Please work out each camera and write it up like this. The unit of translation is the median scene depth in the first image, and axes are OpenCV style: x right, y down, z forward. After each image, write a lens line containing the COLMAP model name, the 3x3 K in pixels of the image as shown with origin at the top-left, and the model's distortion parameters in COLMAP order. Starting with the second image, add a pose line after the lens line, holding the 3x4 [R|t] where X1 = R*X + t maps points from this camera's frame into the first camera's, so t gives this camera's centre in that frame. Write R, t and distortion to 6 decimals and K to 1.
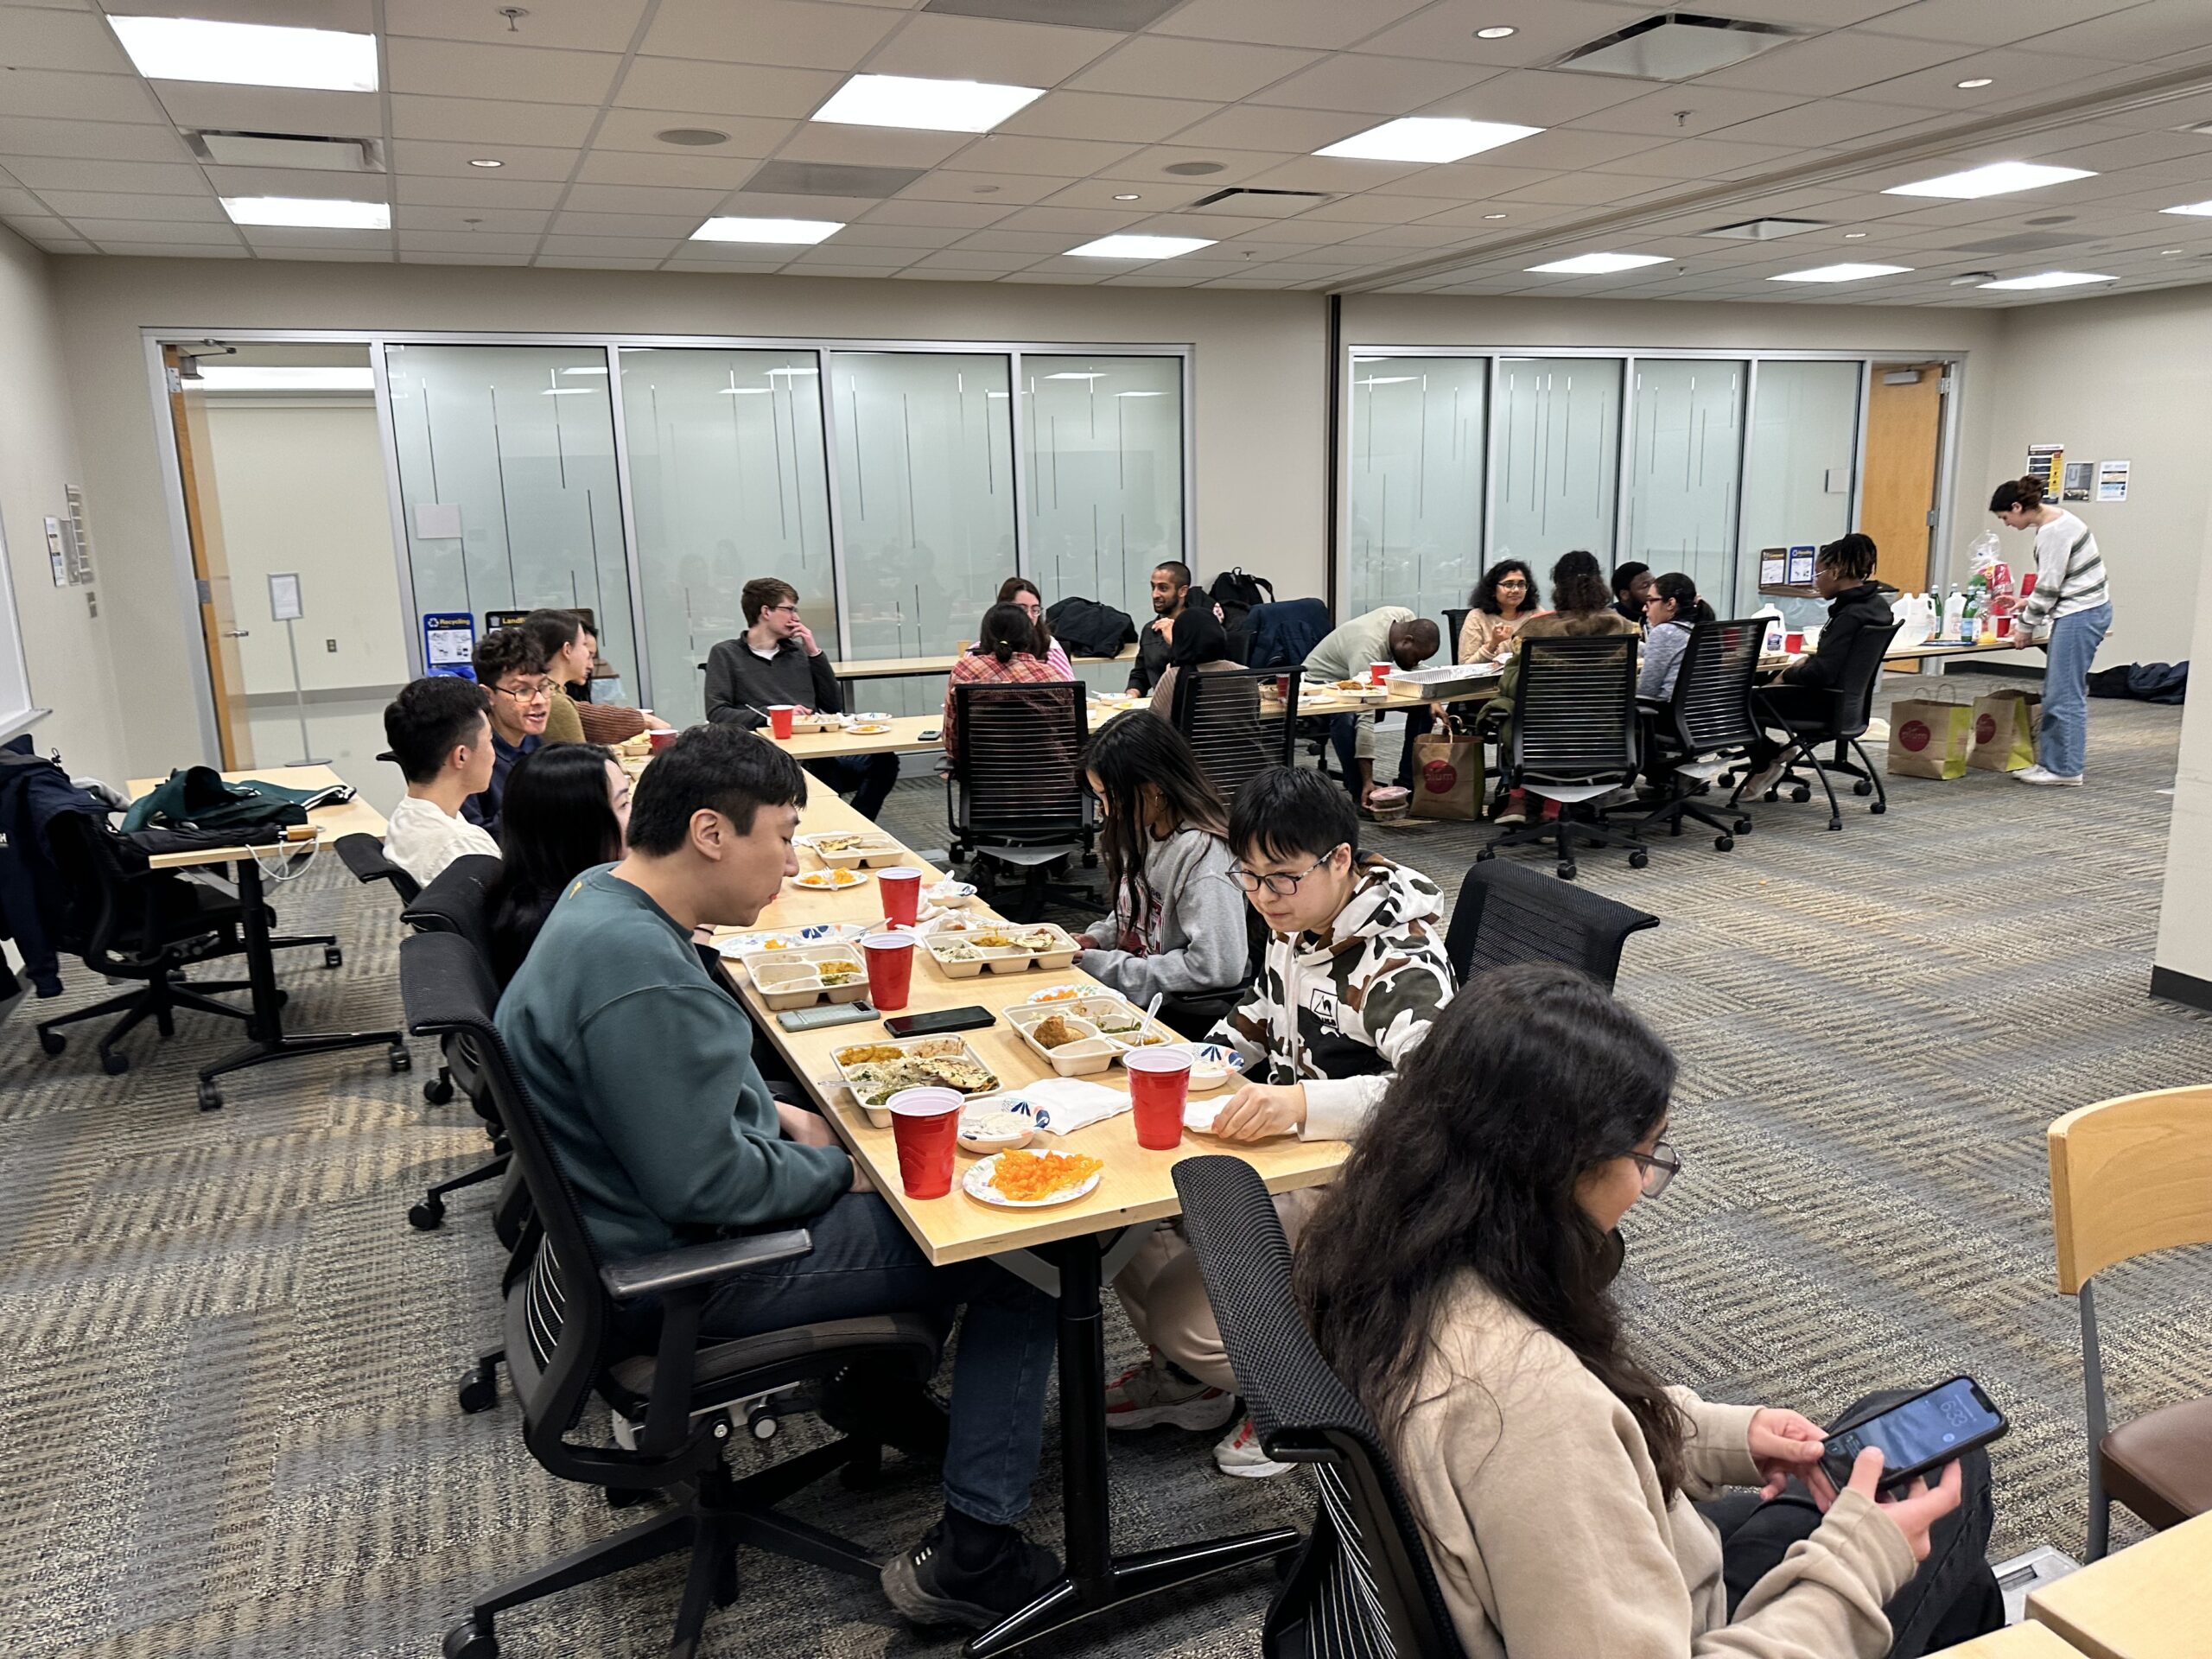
lens RADIAL K [[1563.3, 0, 1106.1], [0, 1563.3, 827.0], [0, 0, 1]] dist [0.003049, -0.012307]
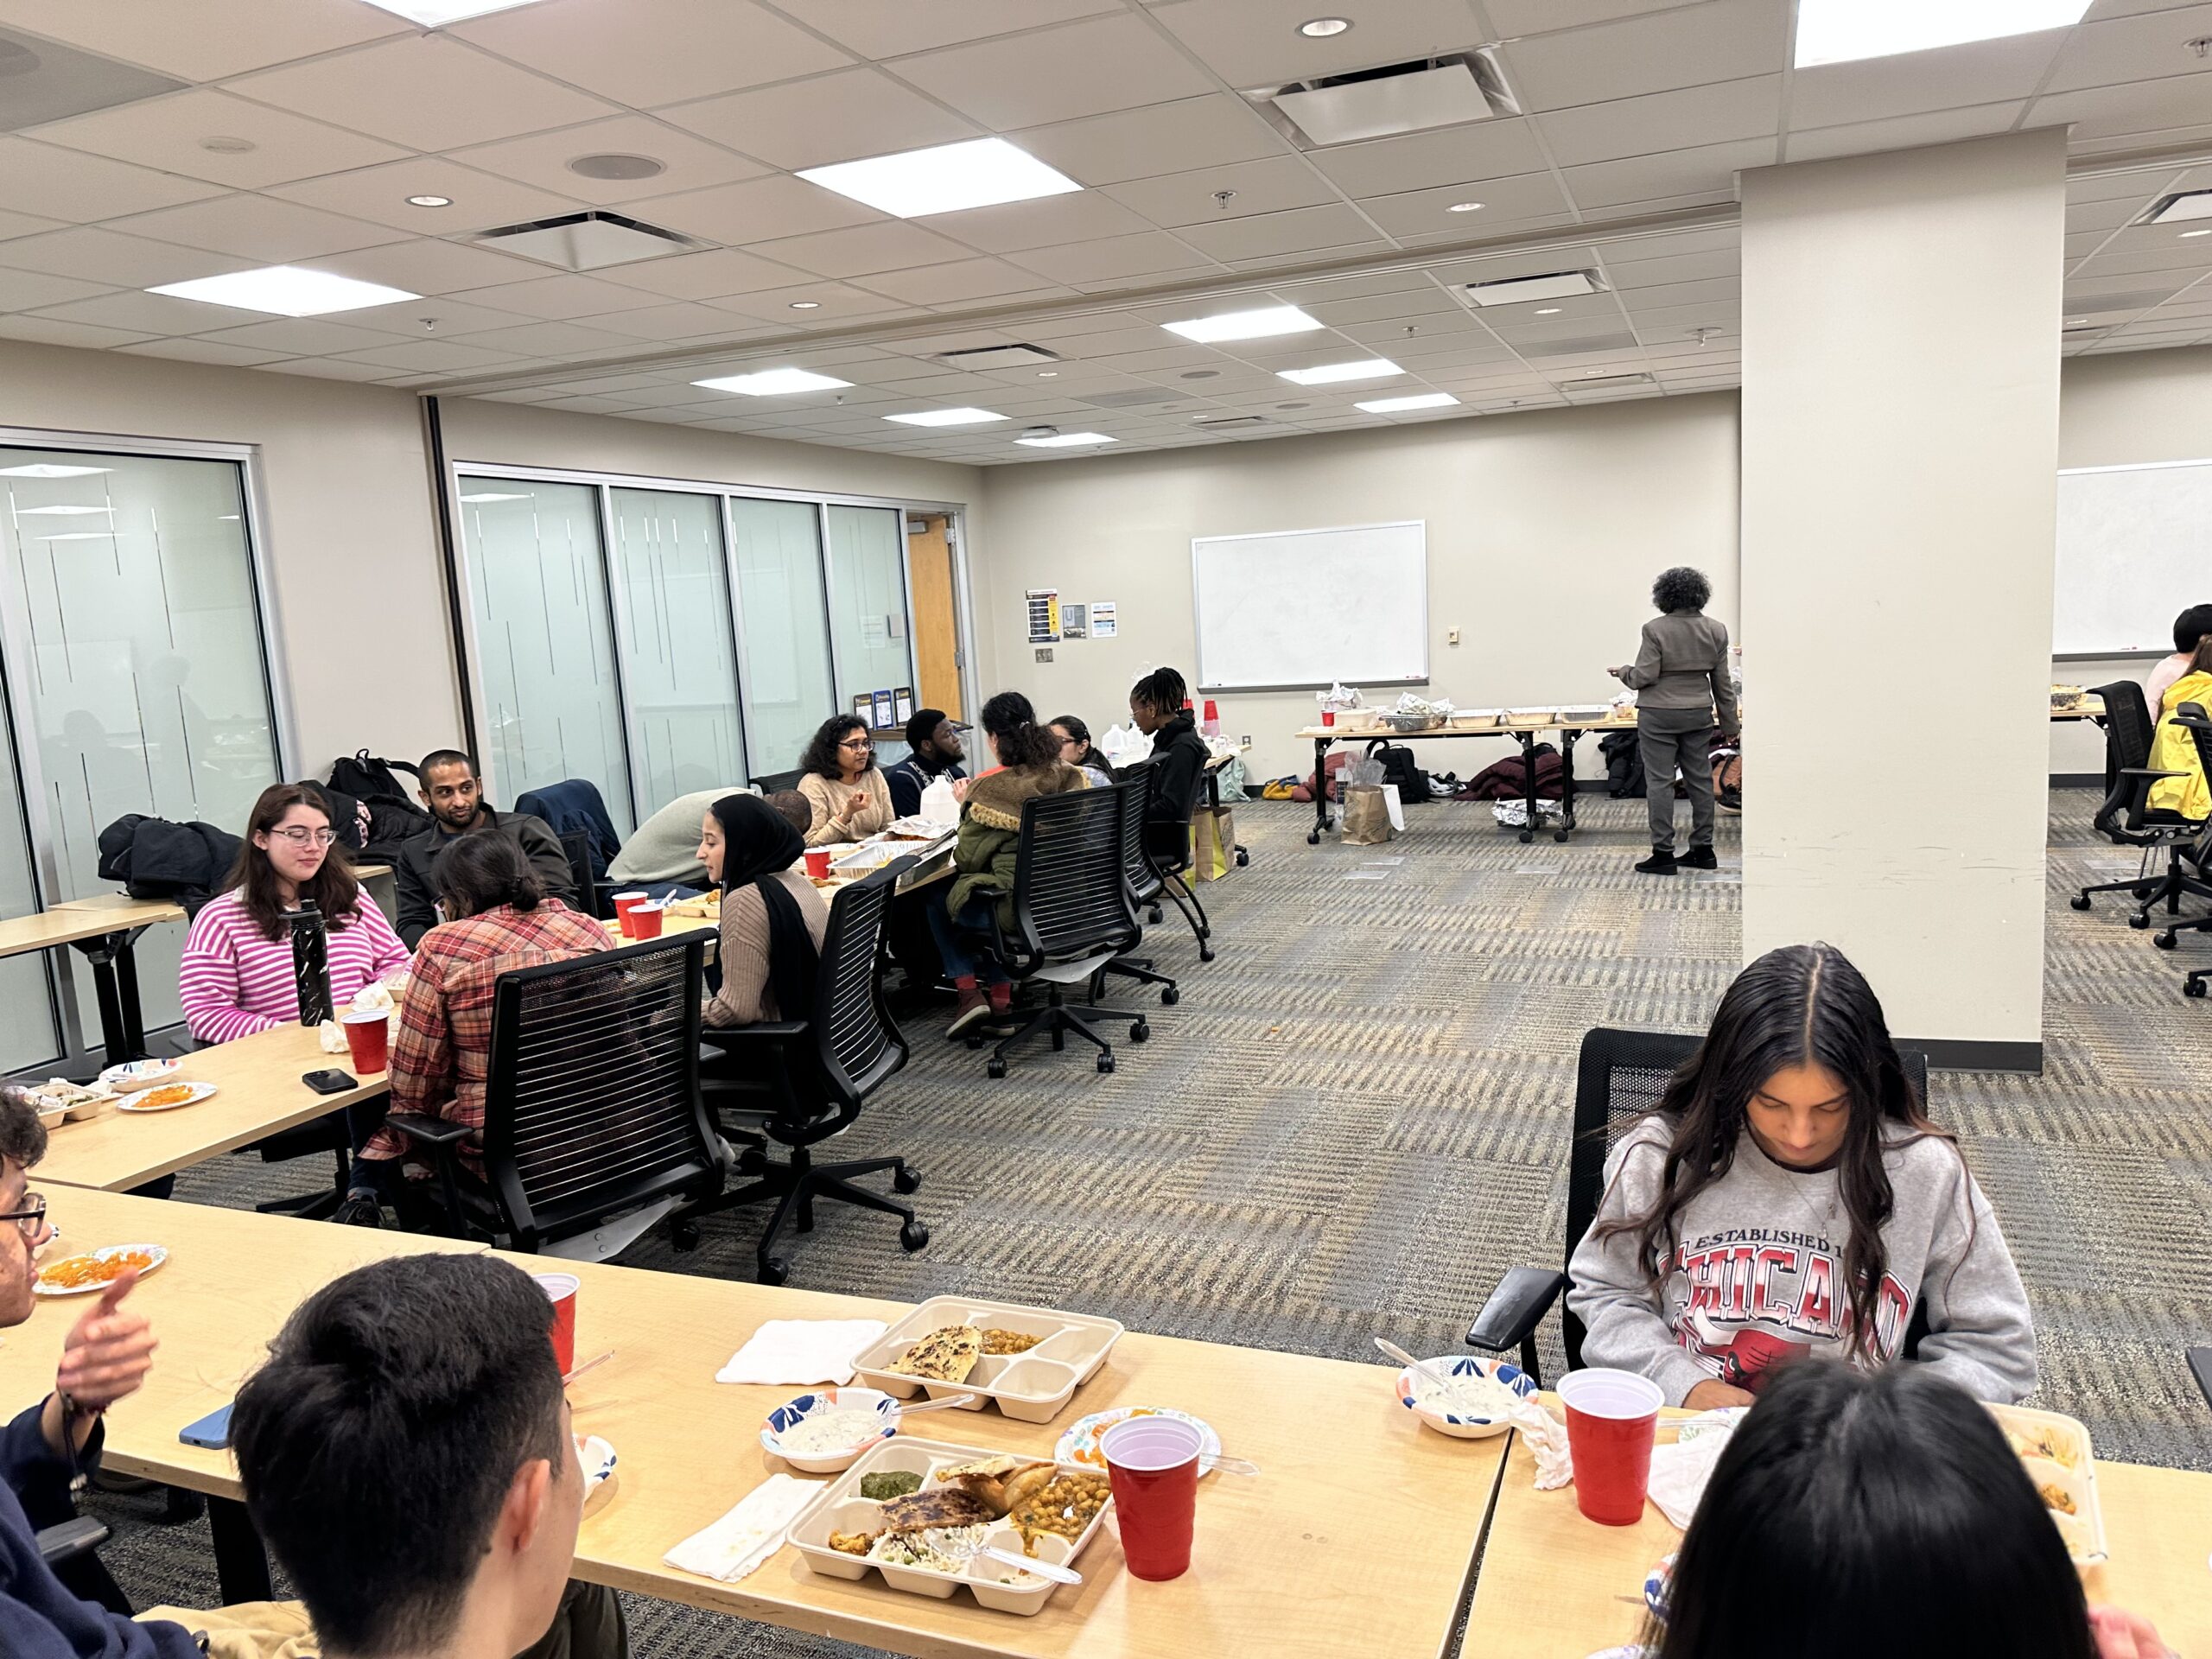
lens RADIAL K [[1563.3, 0, 1113.3], [0, 1563.3, 842.1], [0, 0, 1]] dist [0.003049, -0.012307]
pose [[0.693170, -0.112926, 0.711873, -0.198617], [0.173928, 0.984671, -0.013158, -0.051996], [-0.699475, 0.132935, 0.702185, 0.244001]]
